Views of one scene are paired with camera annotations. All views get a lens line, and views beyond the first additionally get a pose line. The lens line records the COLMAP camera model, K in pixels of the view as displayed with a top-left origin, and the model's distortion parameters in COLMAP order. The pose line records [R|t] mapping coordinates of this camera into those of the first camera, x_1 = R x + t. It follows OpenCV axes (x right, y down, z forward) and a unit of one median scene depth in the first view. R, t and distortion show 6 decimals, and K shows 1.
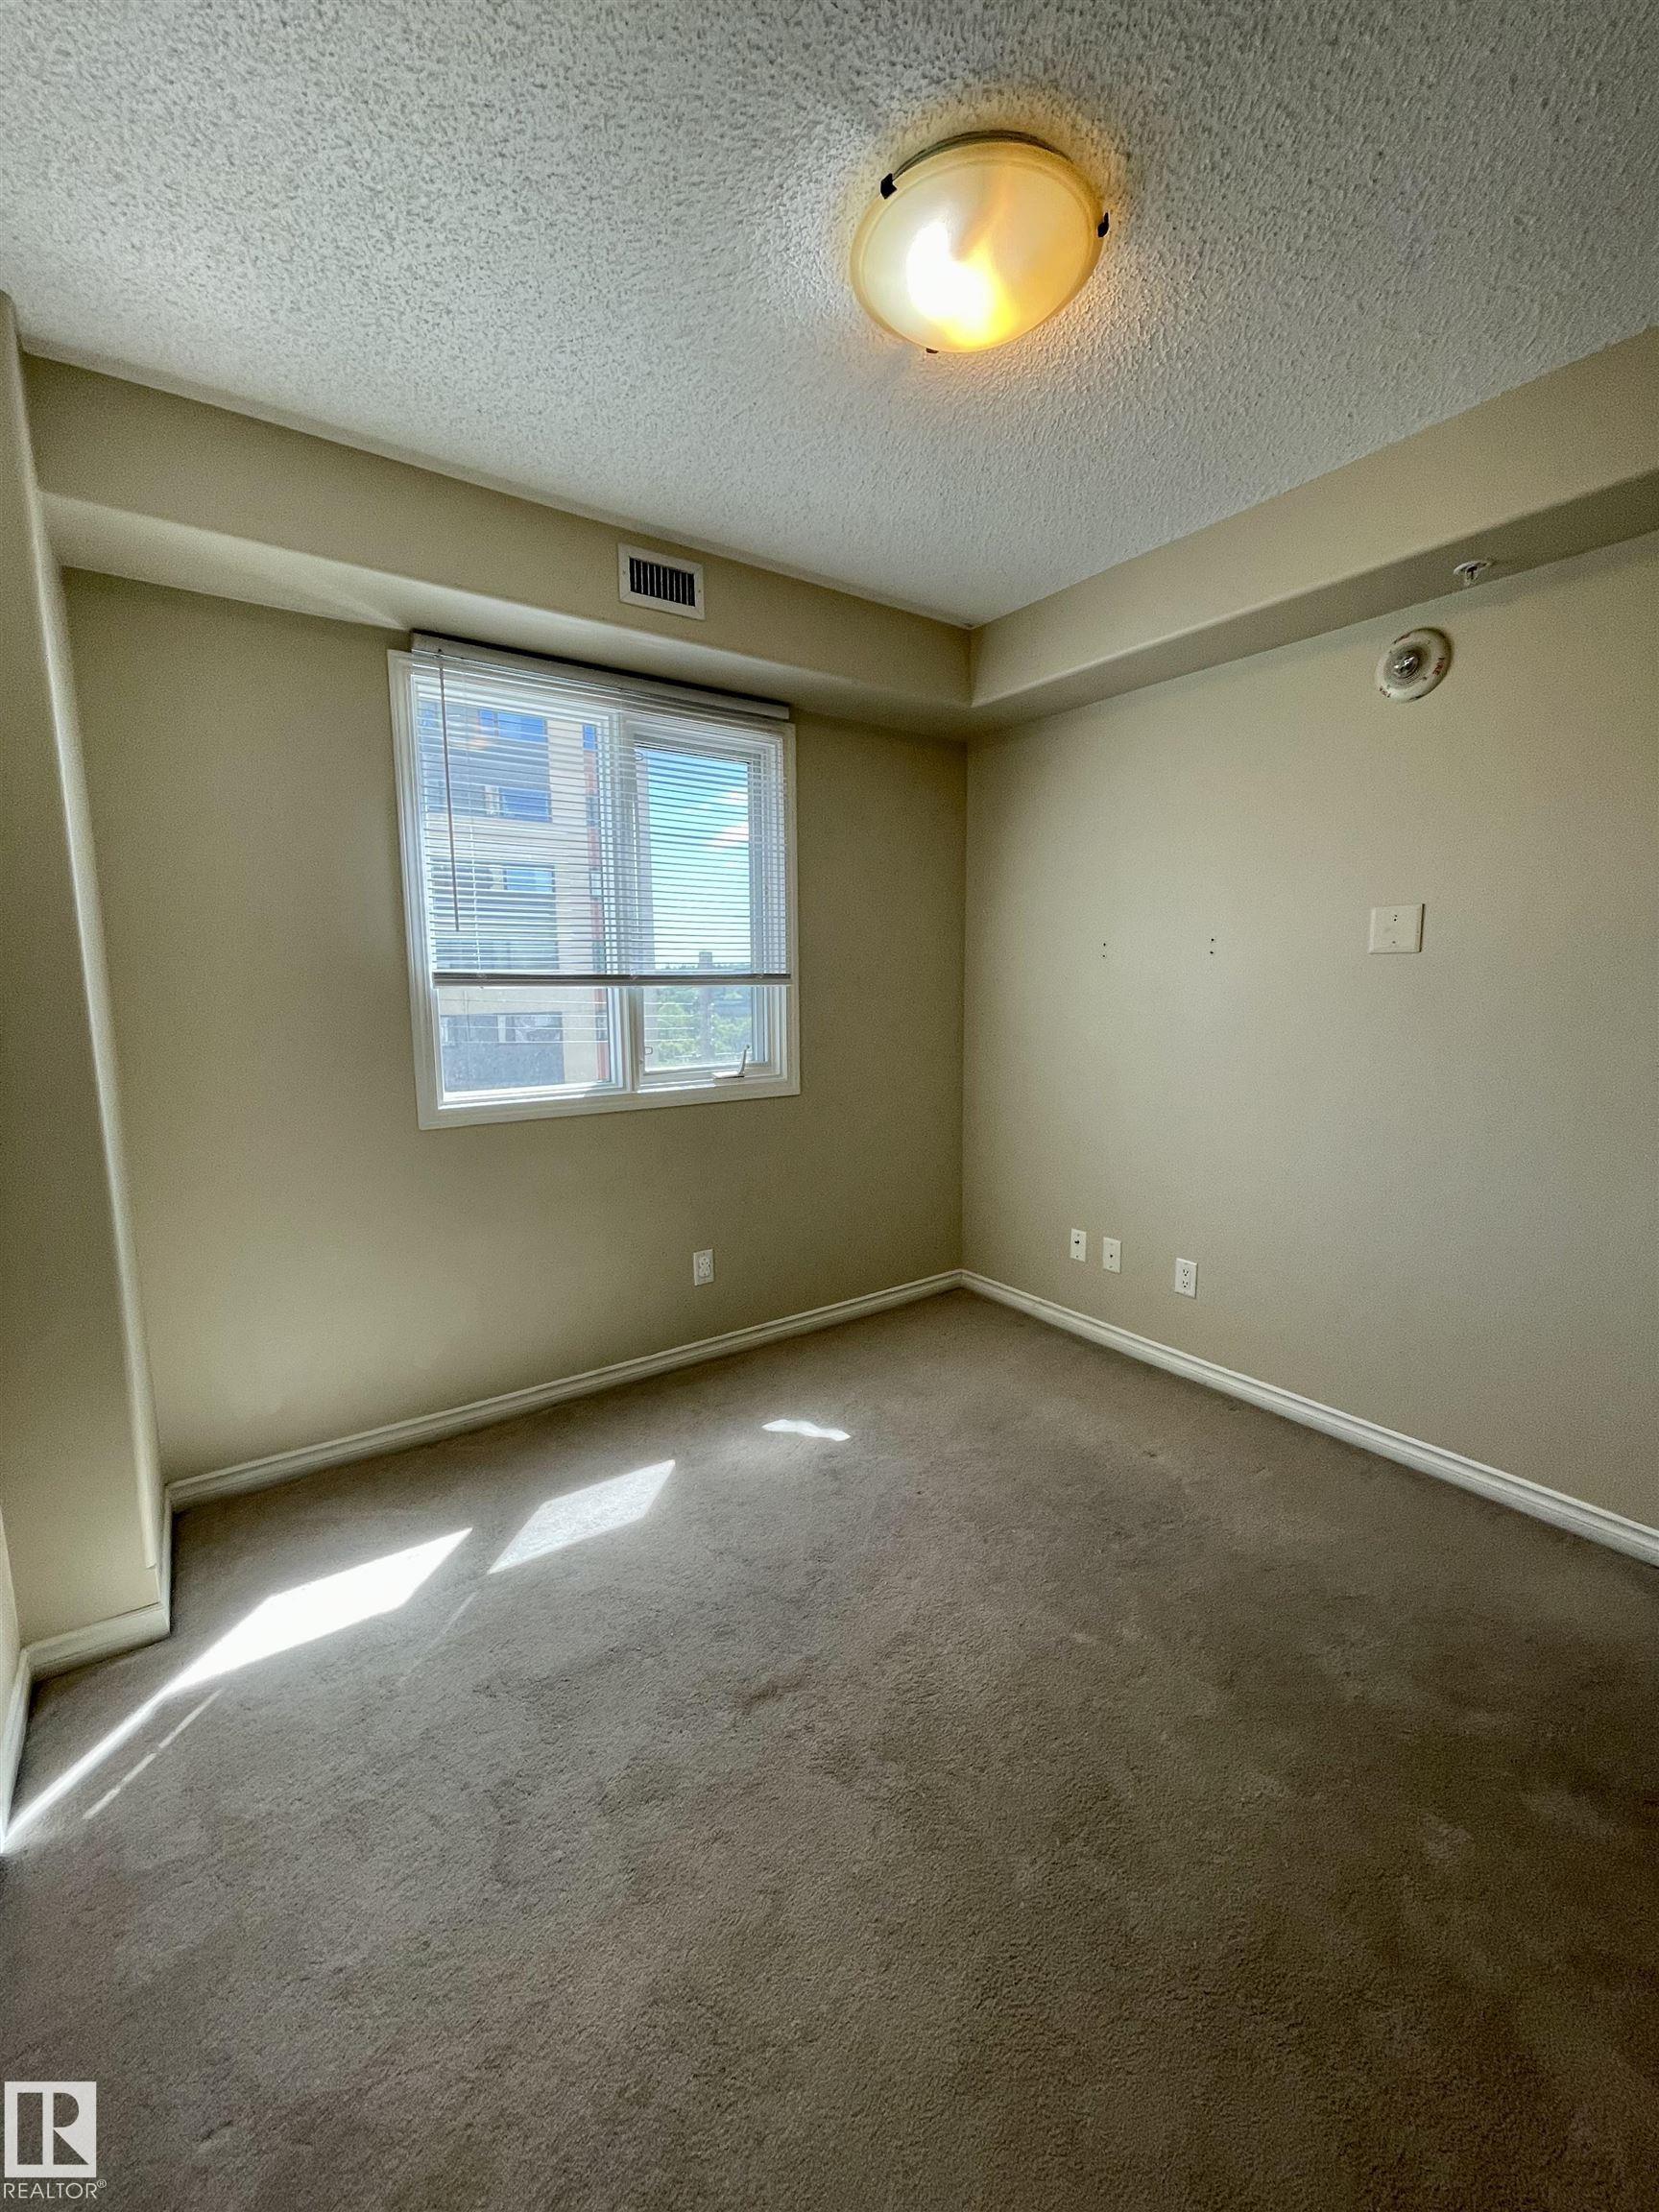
lens RADIAL K [[889.1, 0, 826.9], [0, 889.1, 1094.9], [0, 0, 1]] dist [-0.002881, -0.000762]
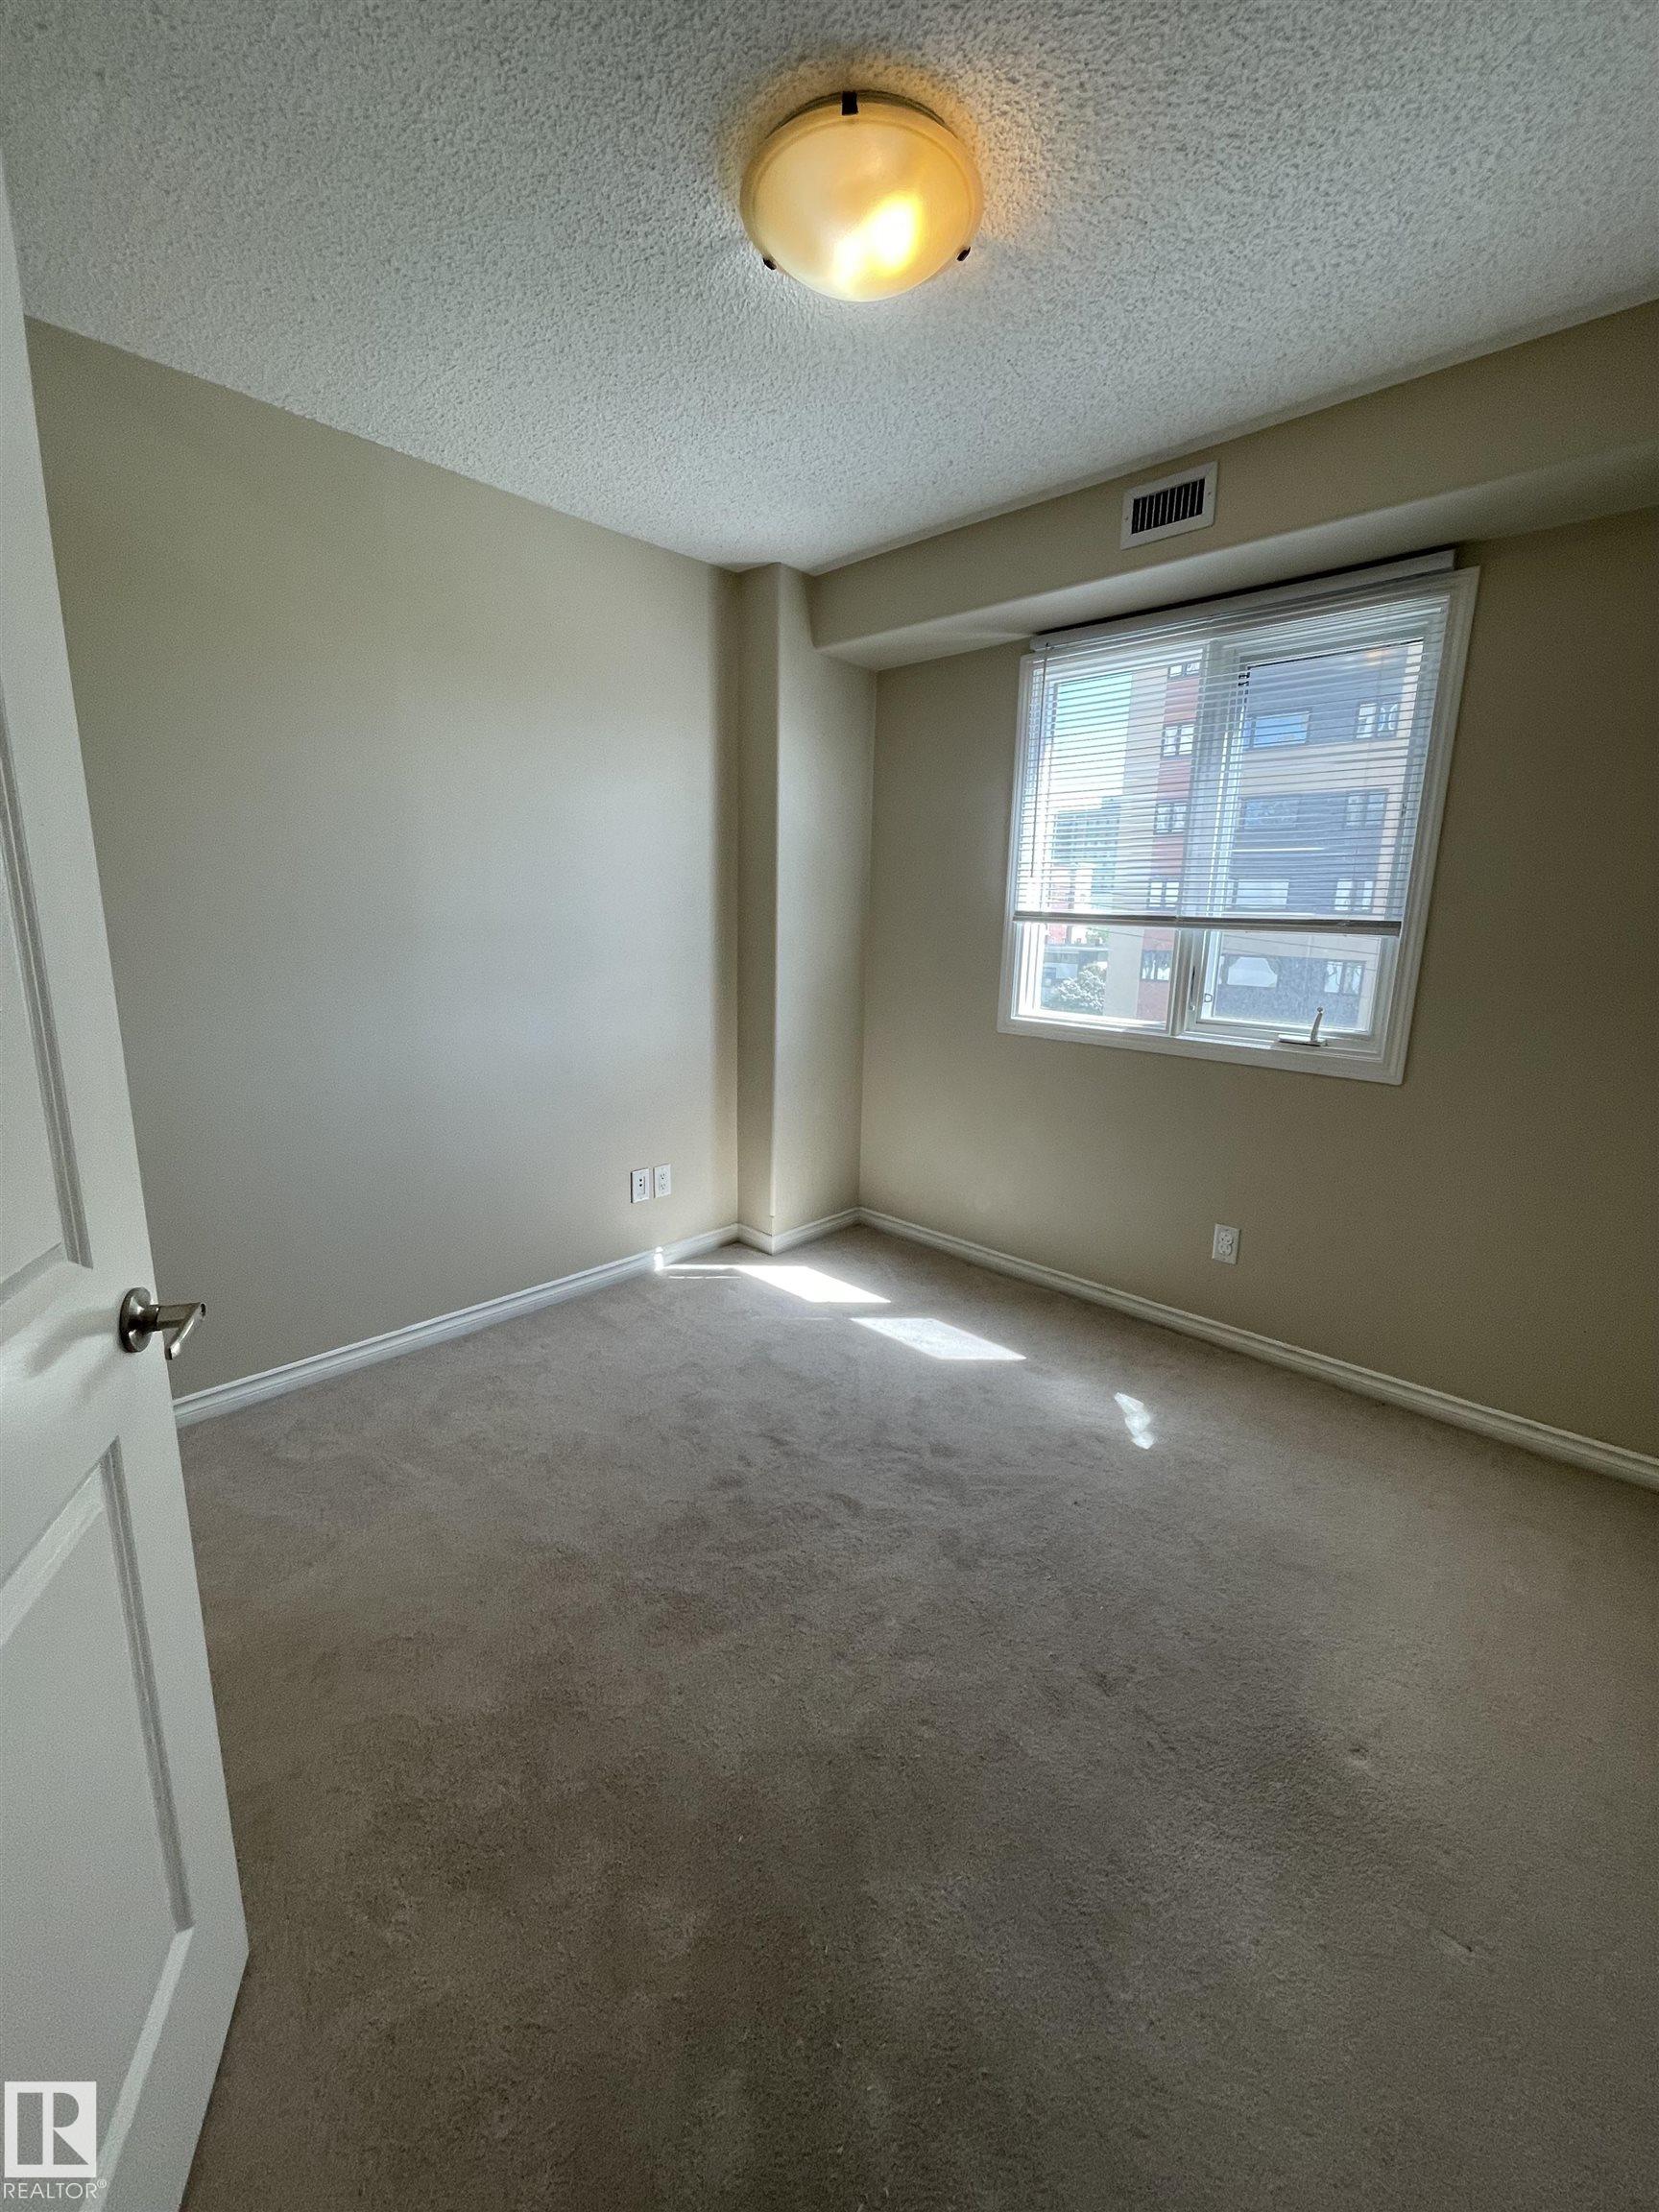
lens RADIAL K [[889.1, 0, 826.9], [0, 889.1, 1094.9], [0, 0, 1]] dist [-0.002881, -0.000762]
pose [[0.195824, 0.211034, -0.957663, 0.762188], [-0.157600, 0.970648, 0.181670, -0.067861], [0.967892, 0.115353, 0.223335, 0.472532]]
